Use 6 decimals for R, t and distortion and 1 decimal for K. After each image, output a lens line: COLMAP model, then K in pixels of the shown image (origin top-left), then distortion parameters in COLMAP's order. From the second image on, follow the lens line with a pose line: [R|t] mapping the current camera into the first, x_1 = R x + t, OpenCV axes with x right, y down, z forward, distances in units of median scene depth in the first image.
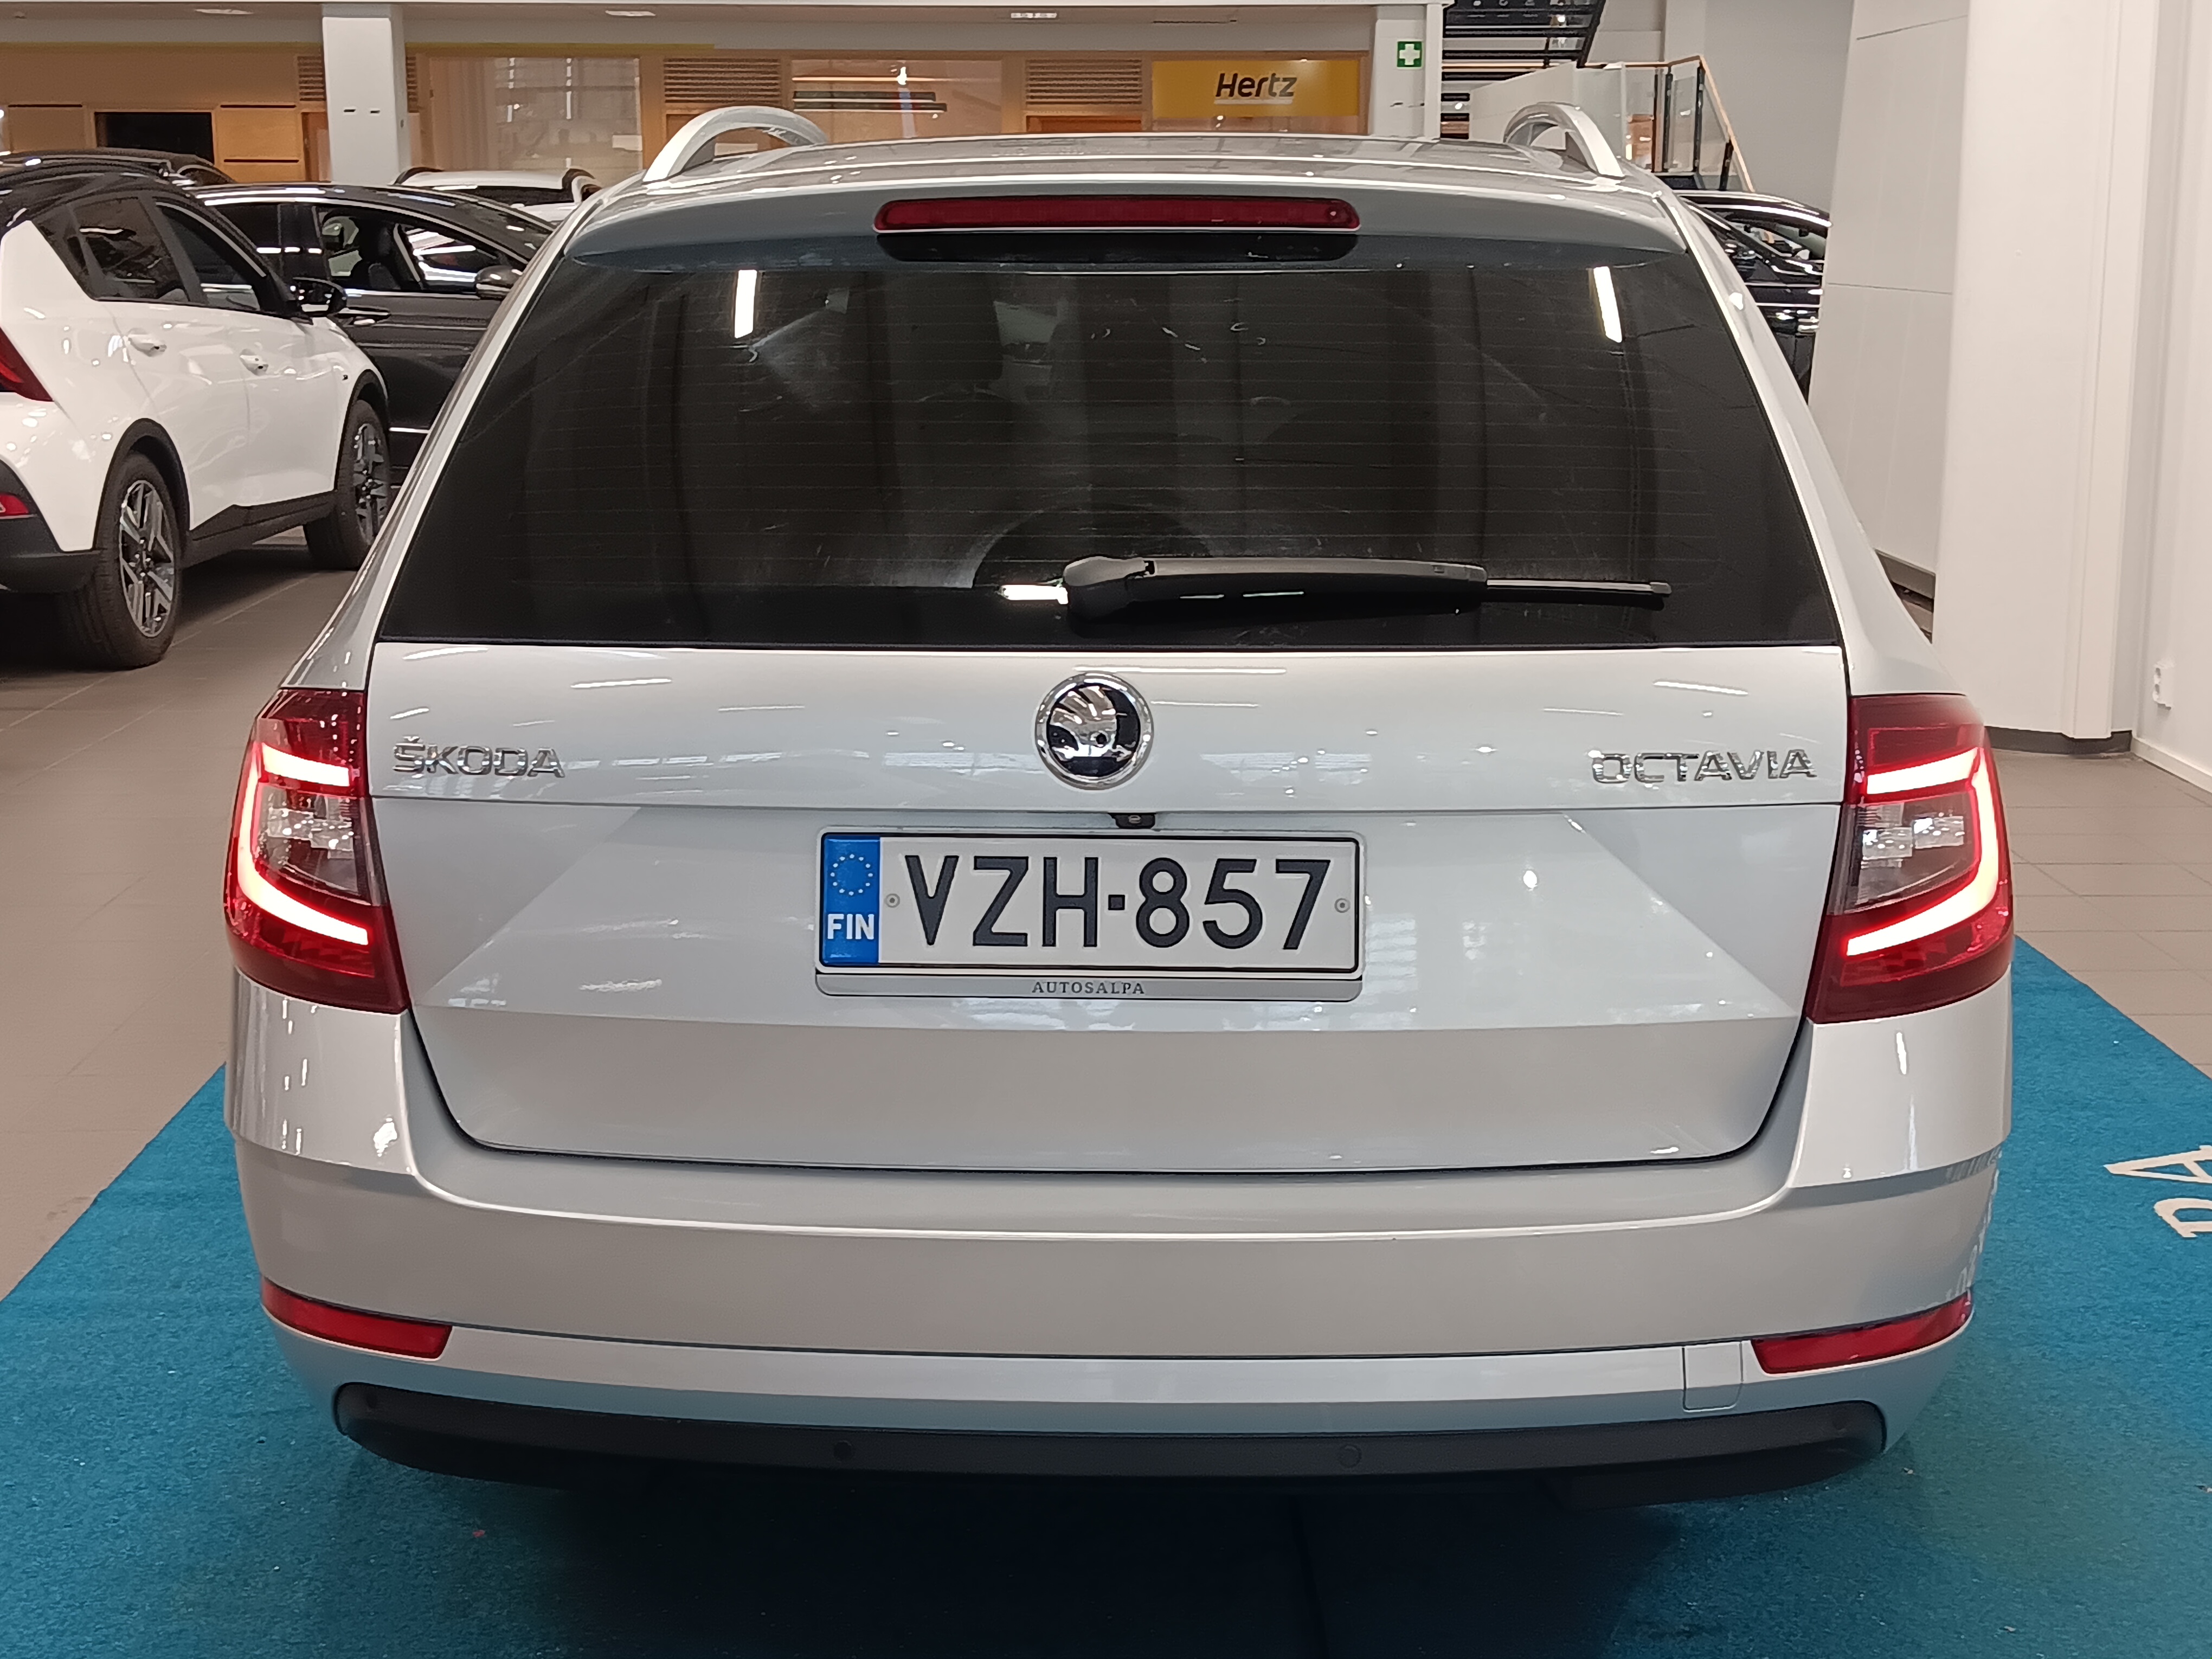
lens RADIAL K [[2885.4, 0, 1204.5], [0, 2885.4, 834.2], [0, 0, 1]] dist [0.126099, -0.035769]
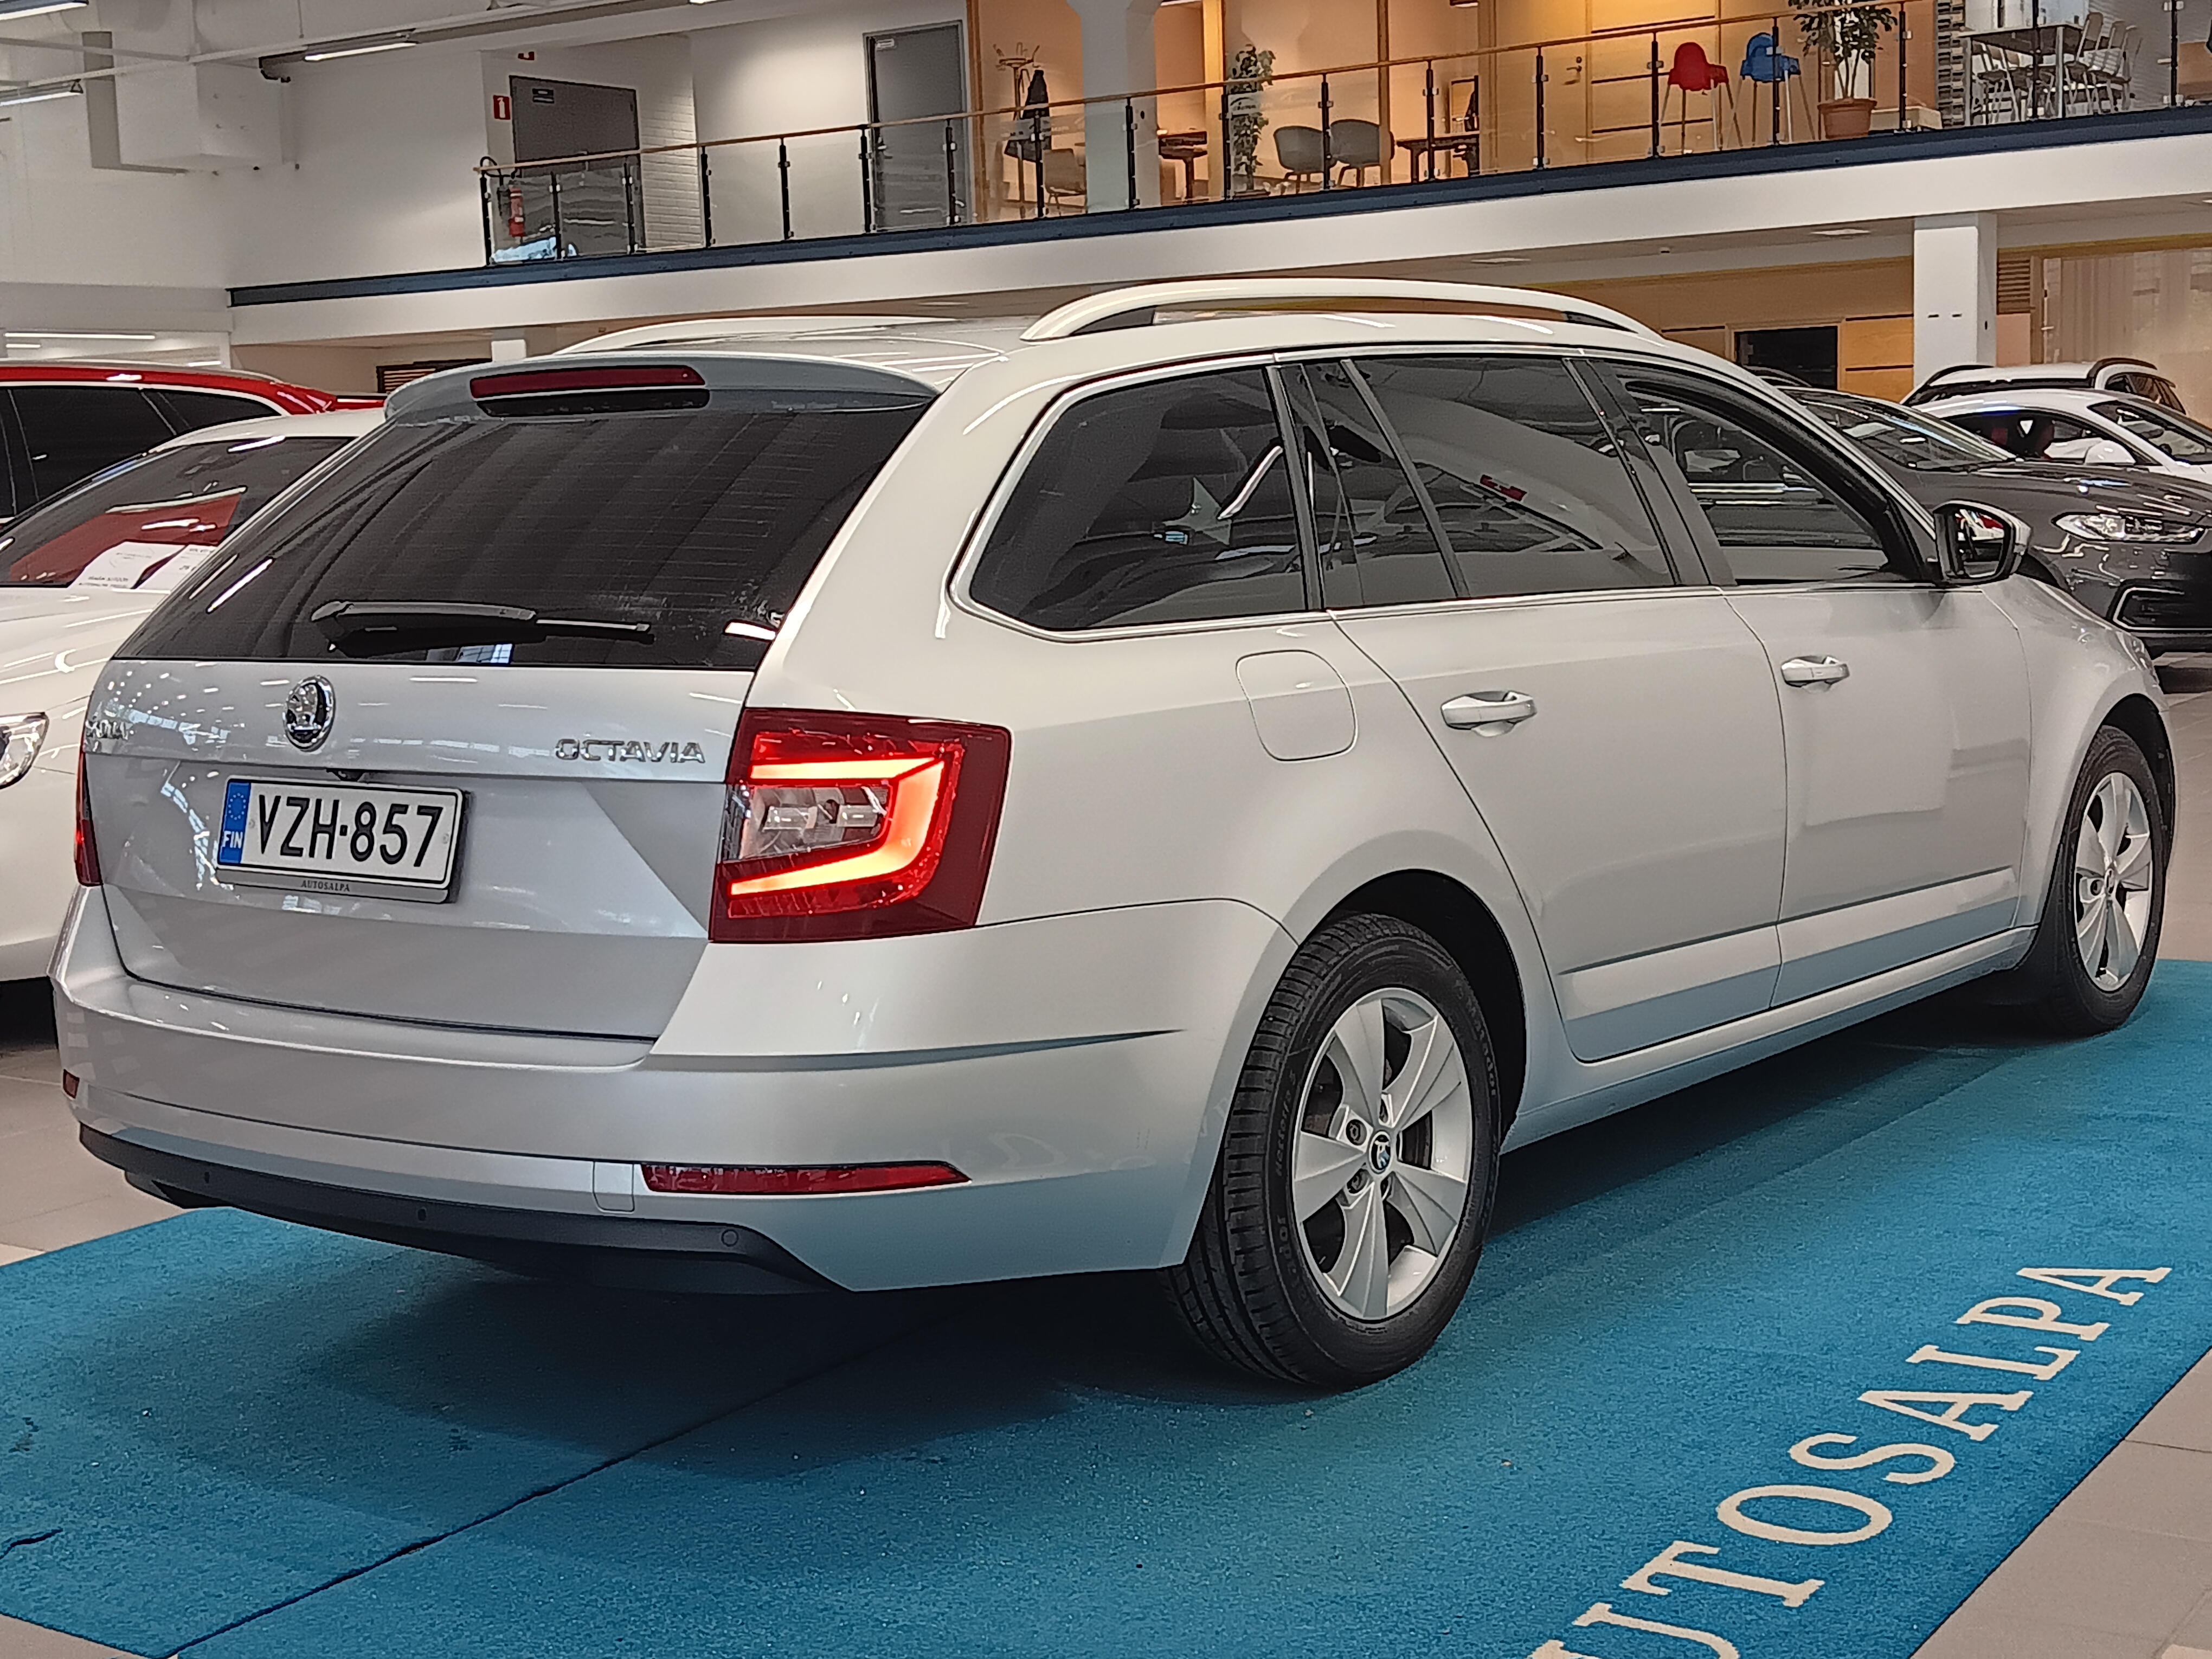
lens RADIAL K [[2885.4, 0, 1204.5], [0, 2885.4, 834.2], [0, 0, 1]] dist [0.126099, -0.035769]
pose [[0.830243, 0.042850, -0.555752, 1.189652], [-0.079477, 0.995954, -0.041940, 0.053765], [0.551706, 0.078990, 0.830290, -0.017995]]
